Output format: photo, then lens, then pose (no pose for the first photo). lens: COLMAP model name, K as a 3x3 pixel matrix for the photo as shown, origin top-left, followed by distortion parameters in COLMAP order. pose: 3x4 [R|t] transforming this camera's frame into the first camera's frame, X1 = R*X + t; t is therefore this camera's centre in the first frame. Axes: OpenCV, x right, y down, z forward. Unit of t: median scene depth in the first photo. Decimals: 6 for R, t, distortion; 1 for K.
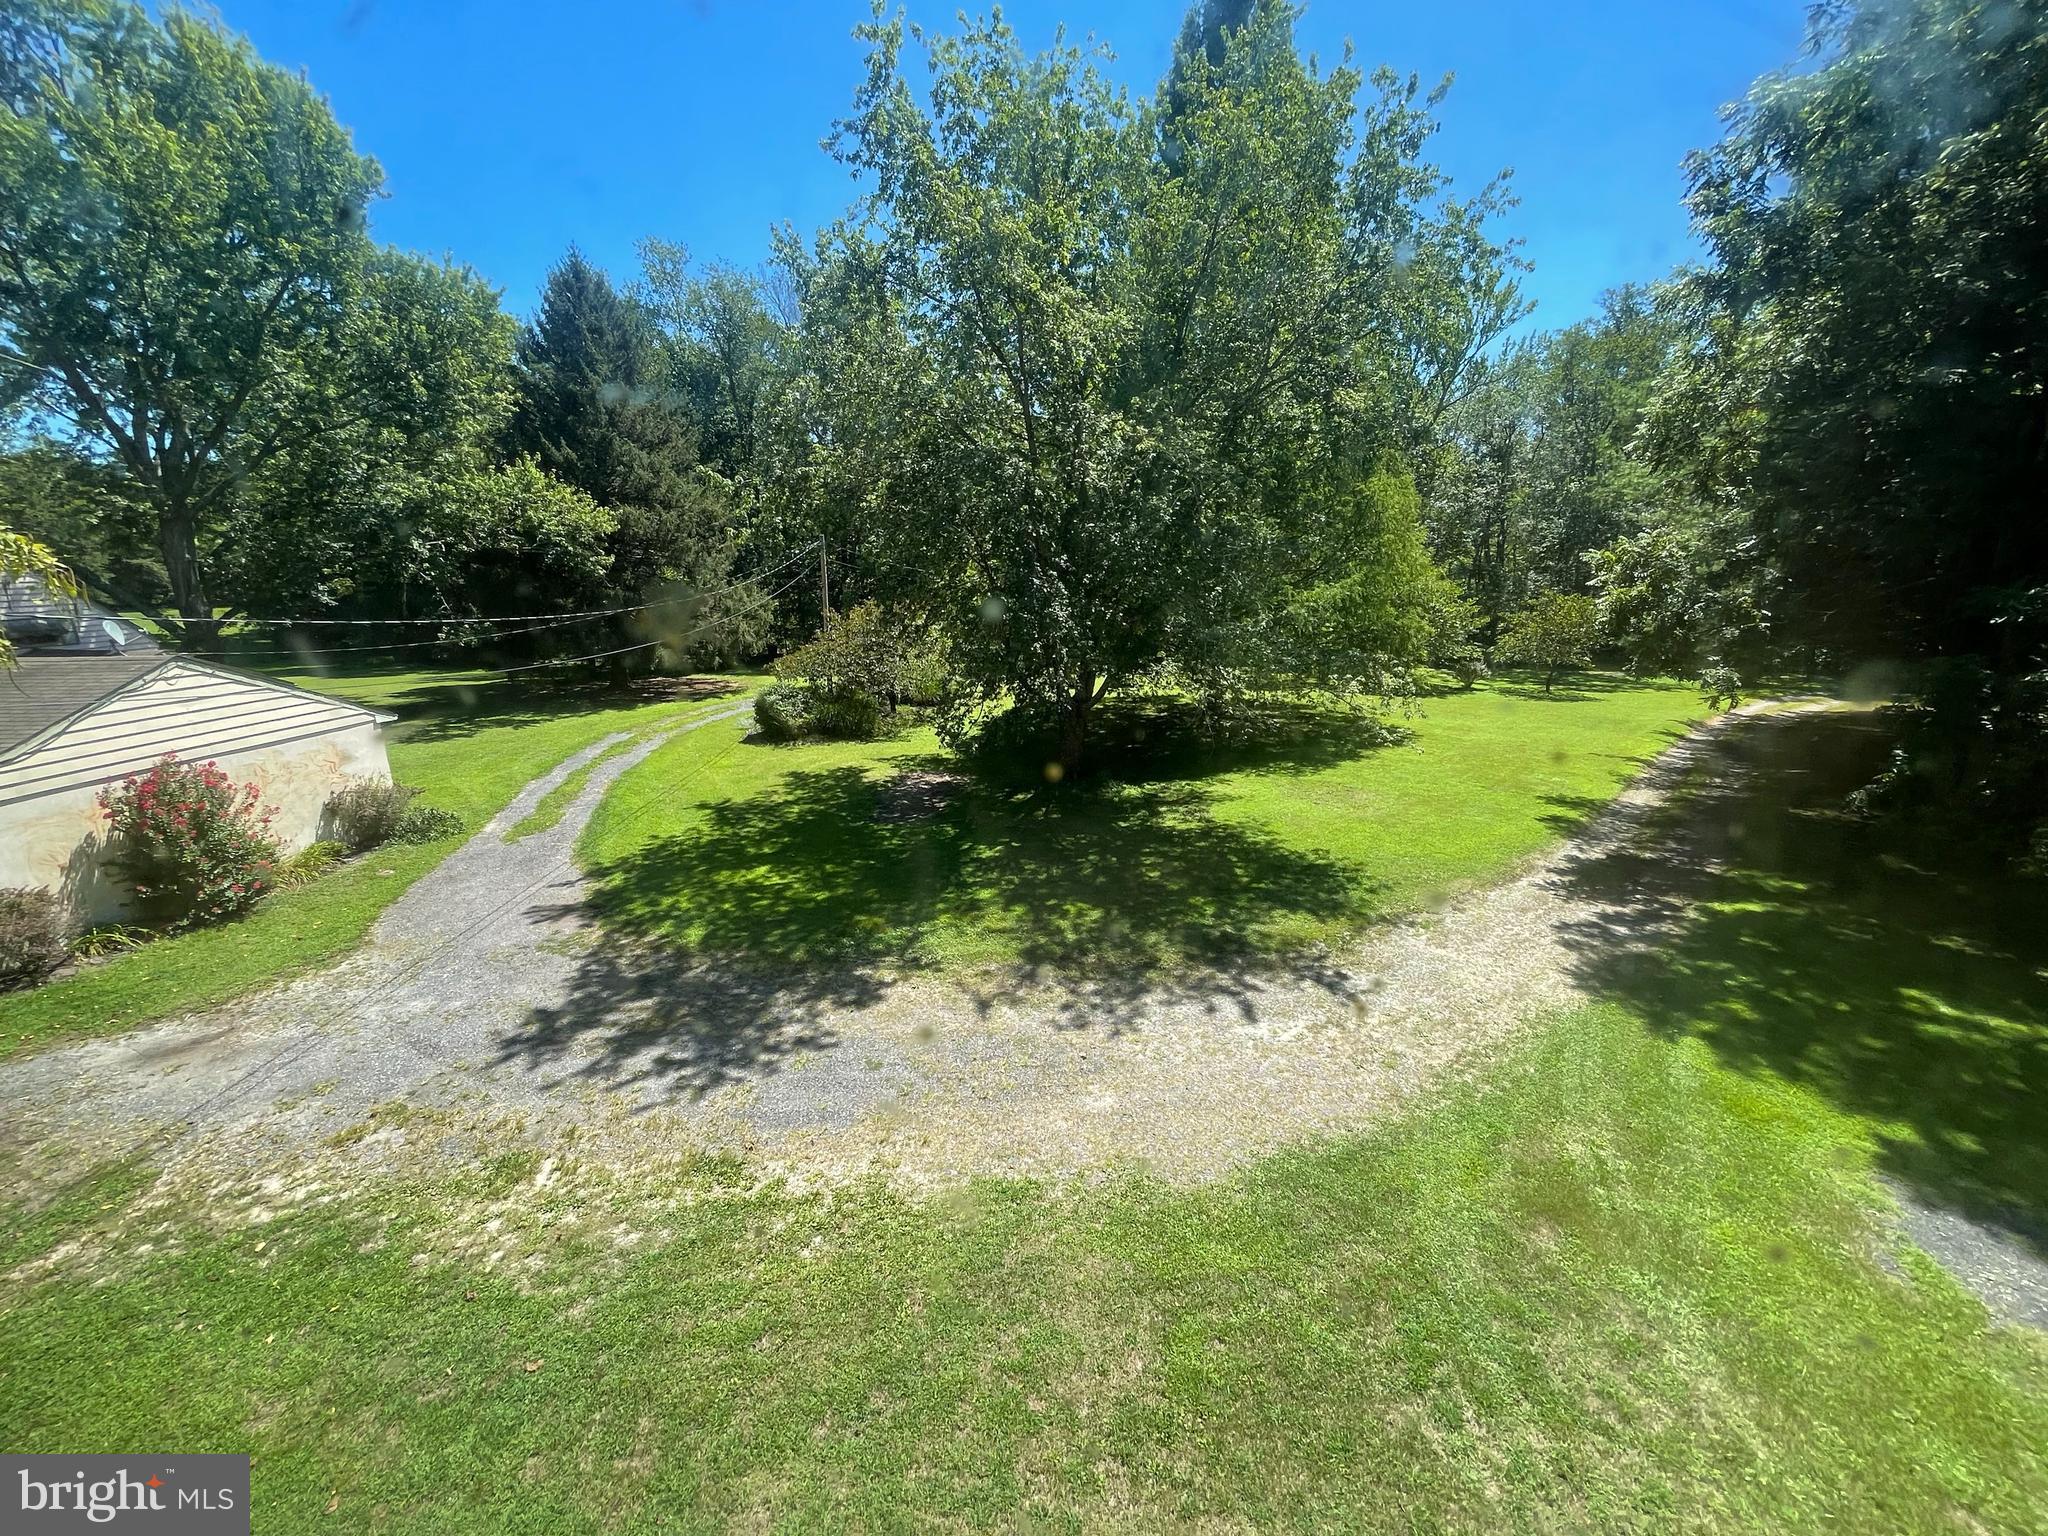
lens RADIAL K [[826.1, 0, 1022.0], [0, 826.1, 772.6], [0, 0, 1]] dist [-0.007041, 0.001157]
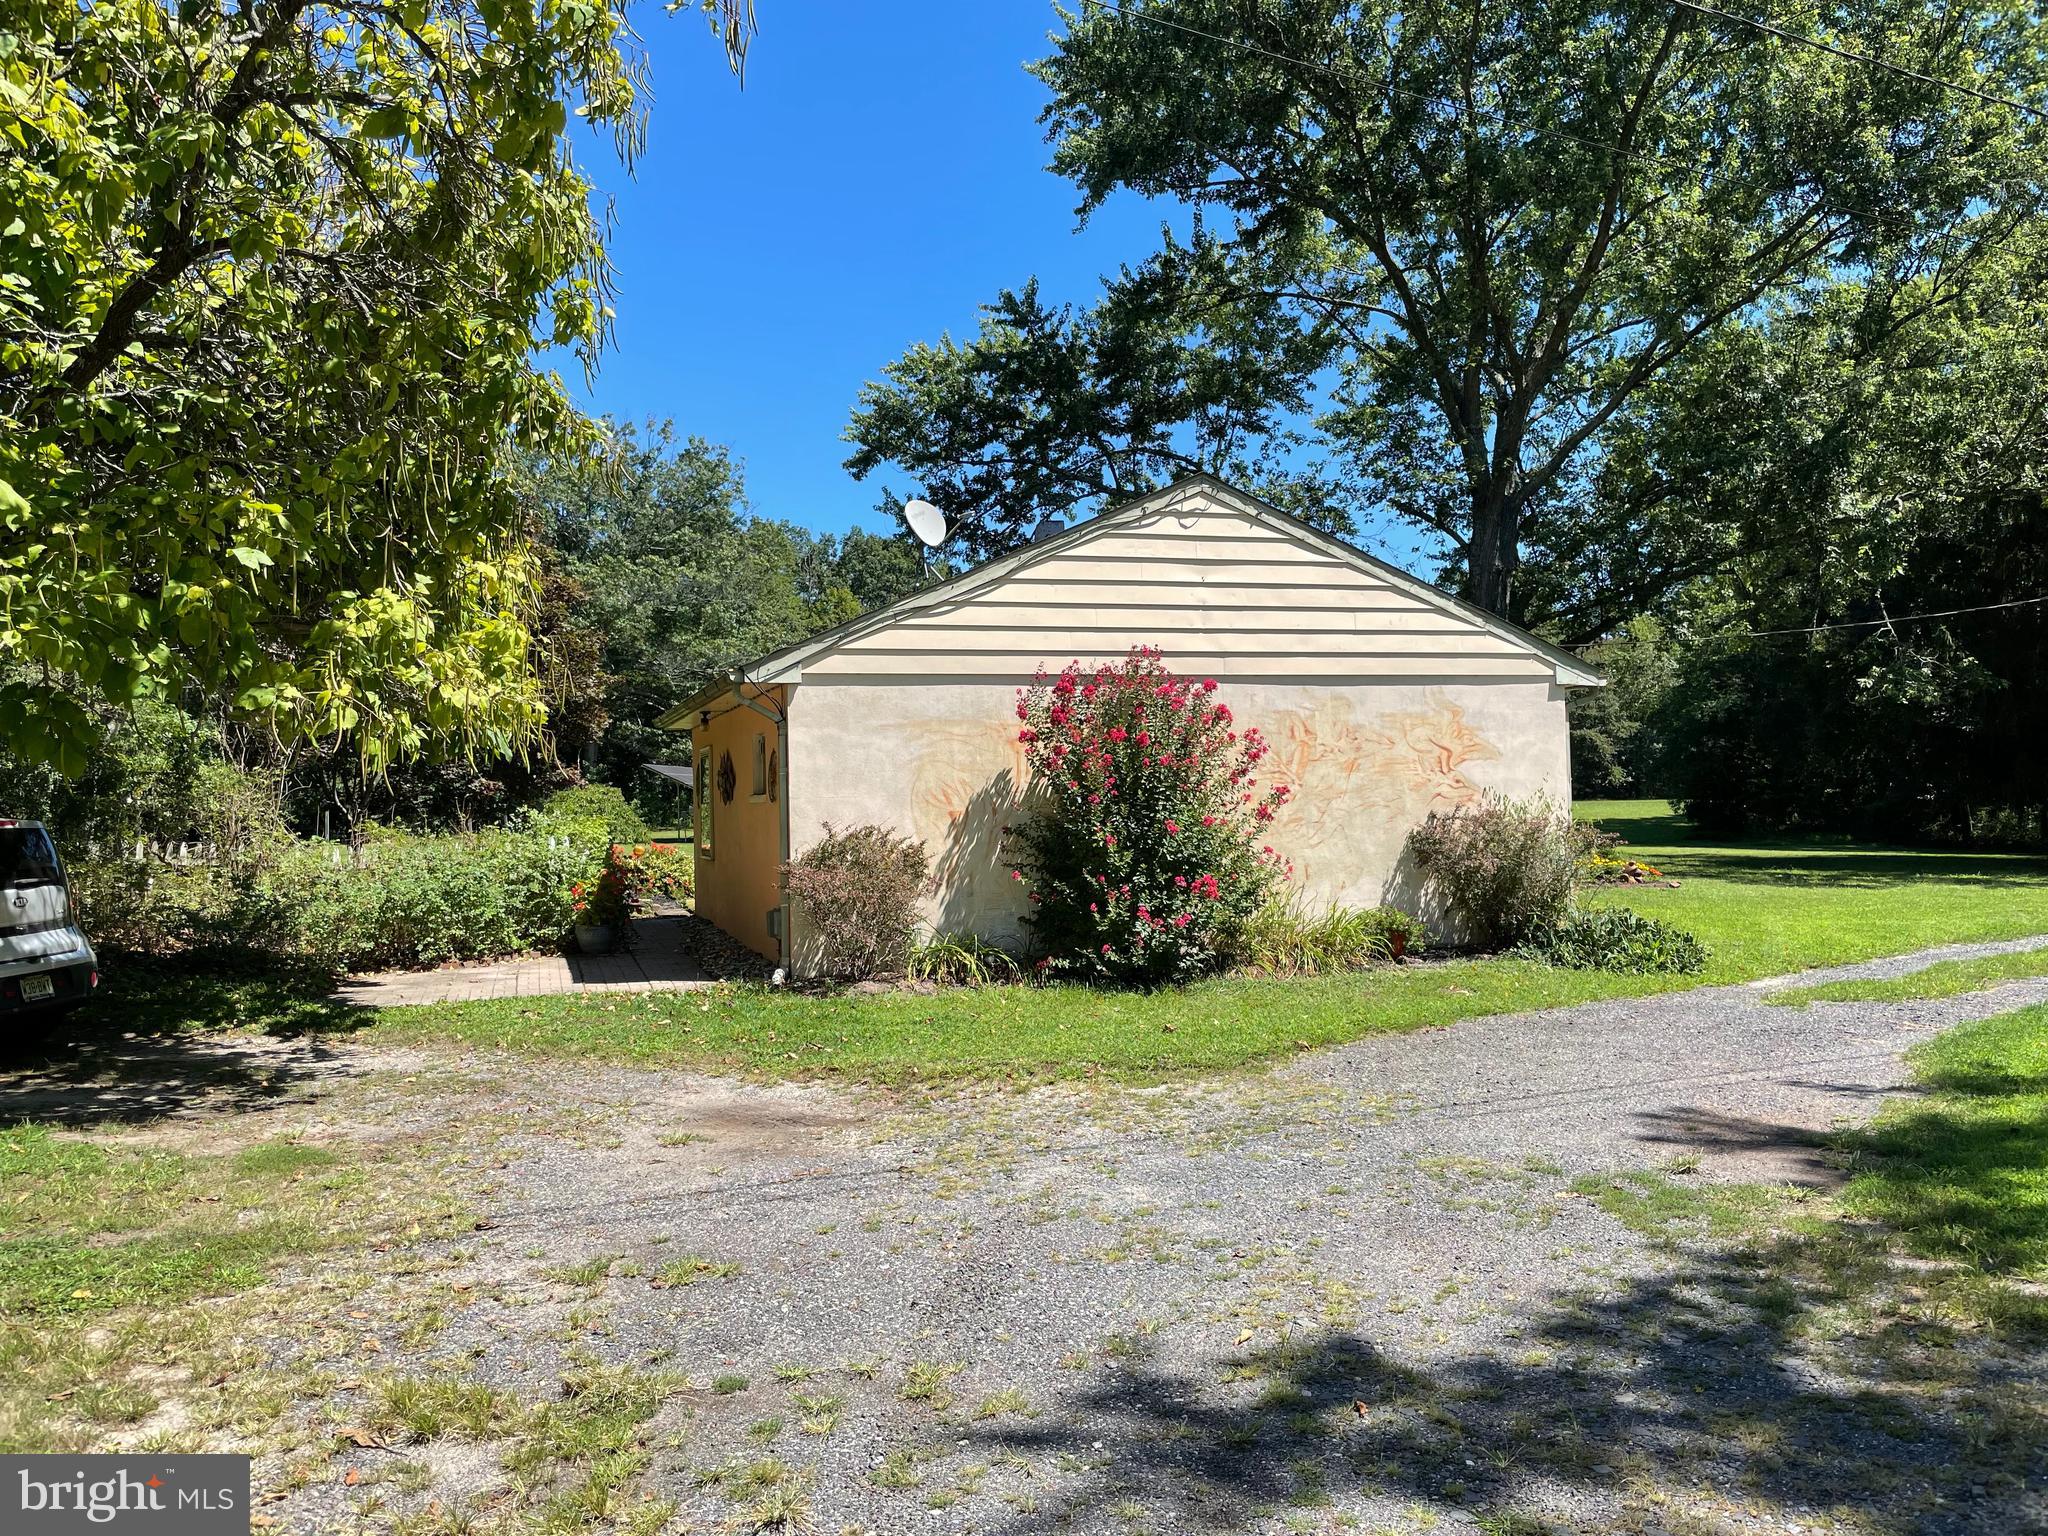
lens RADIAL K [[1549.2, 0, 1019.6], [0, 1549.2, 780.6], [0, 0, 1]] dist [0.027447, -0.000035]
pose [[0.388087, -0.006716, -0.921598, -0.207279], [-0.215153, 0.971683, -0.097683, 0.176875], [0.896157, 0.236194, 0.375653, 0.635049]]
